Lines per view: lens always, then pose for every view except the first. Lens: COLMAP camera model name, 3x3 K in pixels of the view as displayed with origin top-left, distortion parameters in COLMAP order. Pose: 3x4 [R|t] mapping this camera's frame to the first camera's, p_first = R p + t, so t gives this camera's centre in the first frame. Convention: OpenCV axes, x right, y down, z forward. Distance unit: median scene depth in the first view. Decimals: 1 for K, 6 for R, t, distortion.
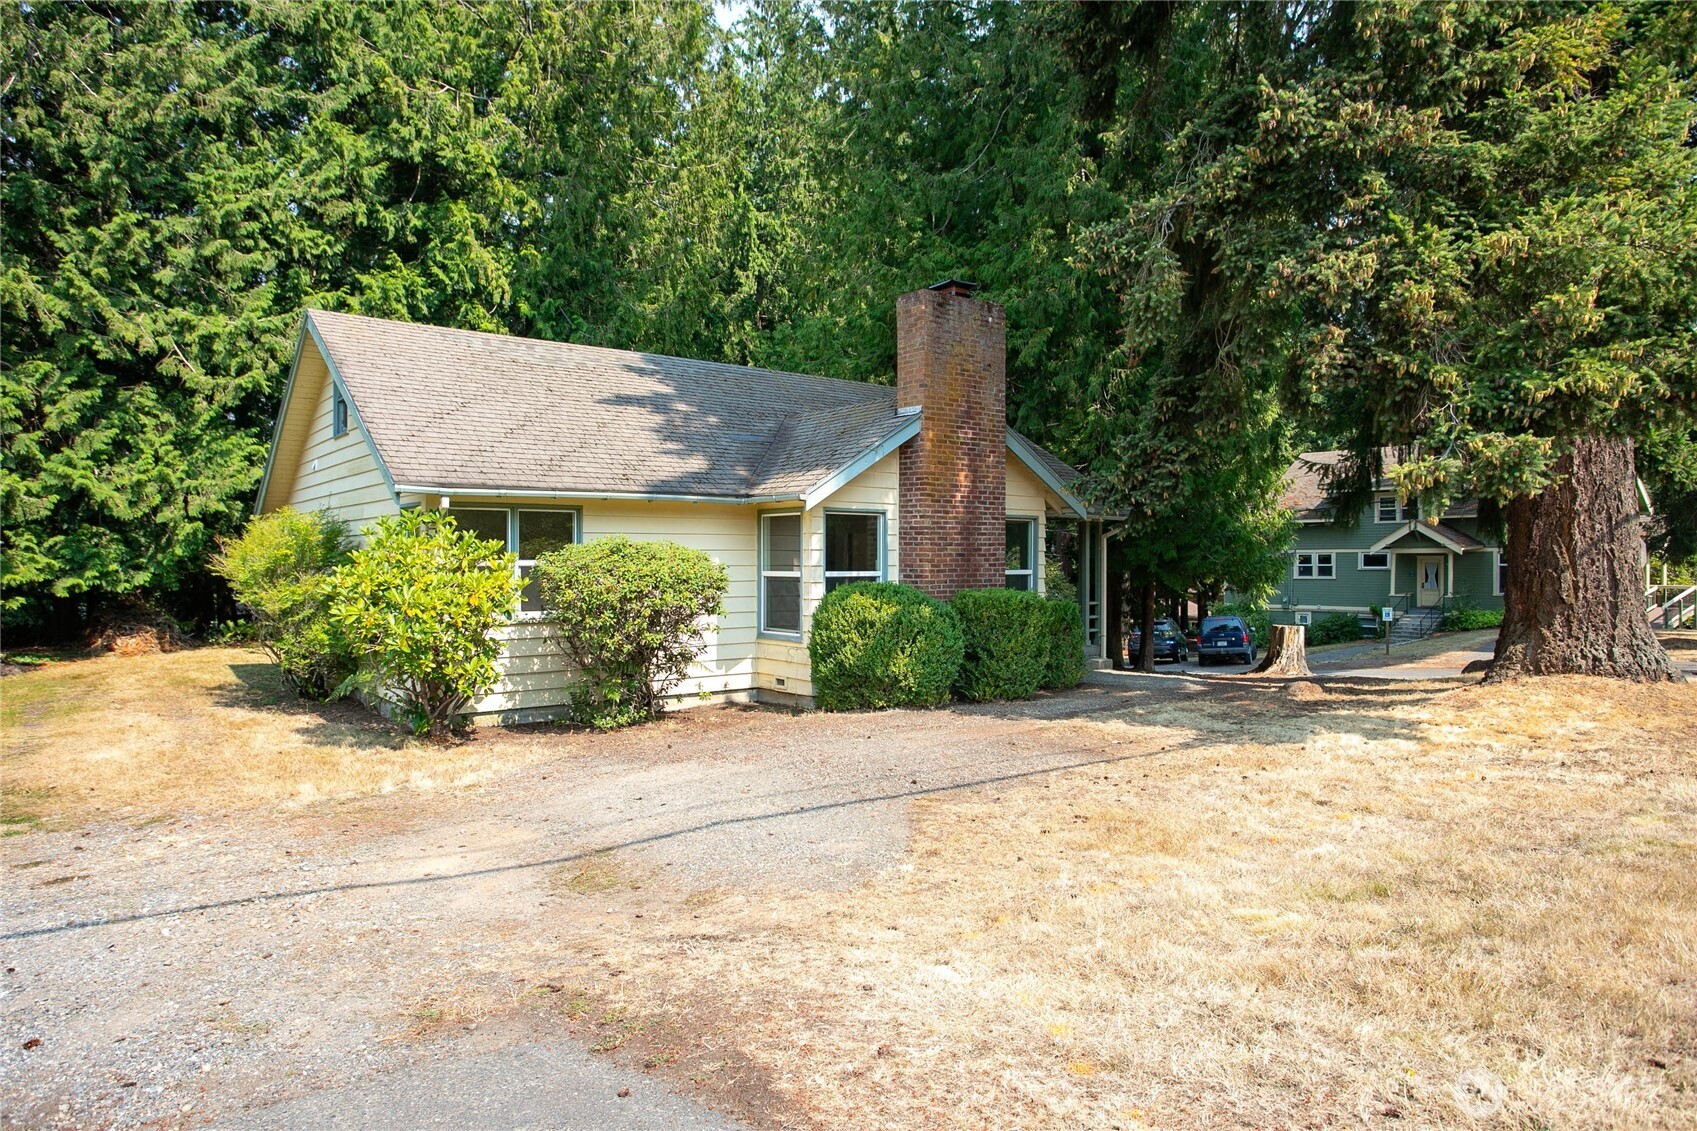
lens RADIAL K [[1047.0, 0, 839.4], [0, 1047.0, 569.1], [0, 0, 1]] dist [-0.064018, 0.051537]
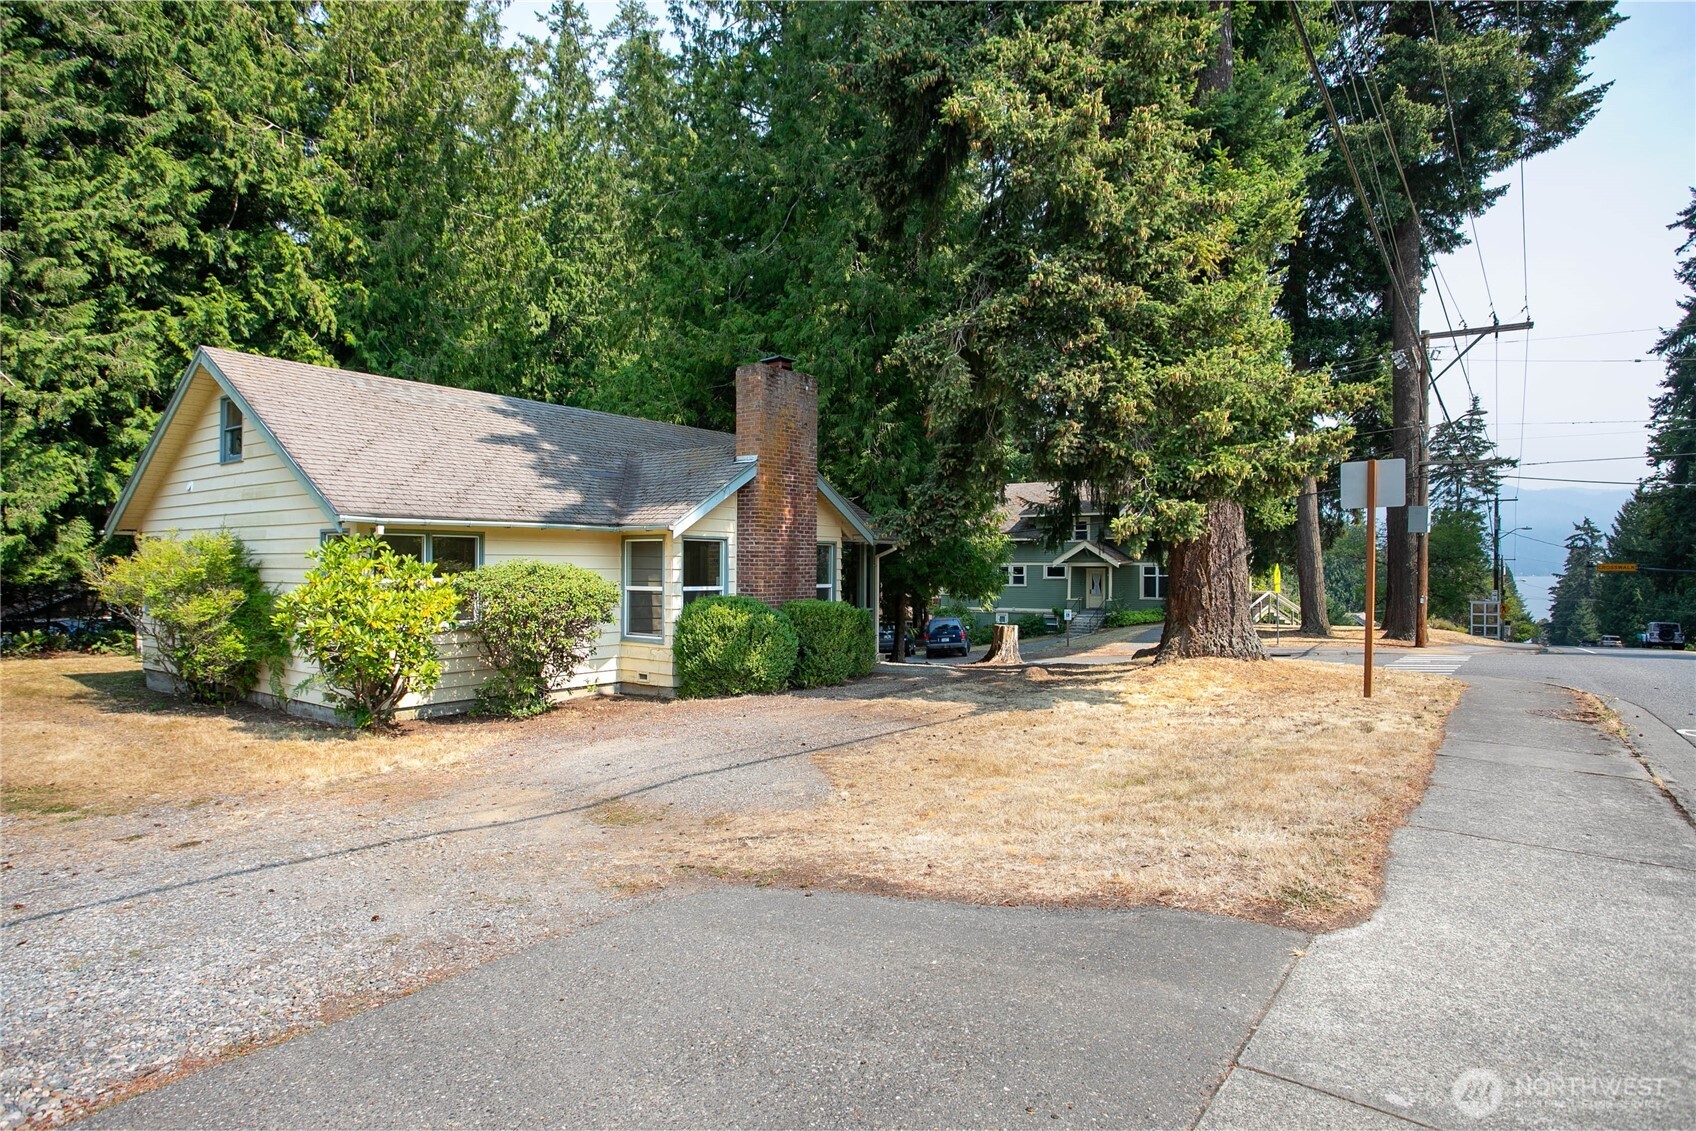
lens RADIAL K [[950.6, 0, 848.0], [0, 950.6, 565.5], [0, 0, 1]] dist [-0.075519, 0.042267]
pose [[0.961941, 0.004837, 0.273215, -0.141037], [-0.002112, 0.999945, -0.010268, -0.012546], [-0.273249, 0.009300, 0.961898, -0.145196]]
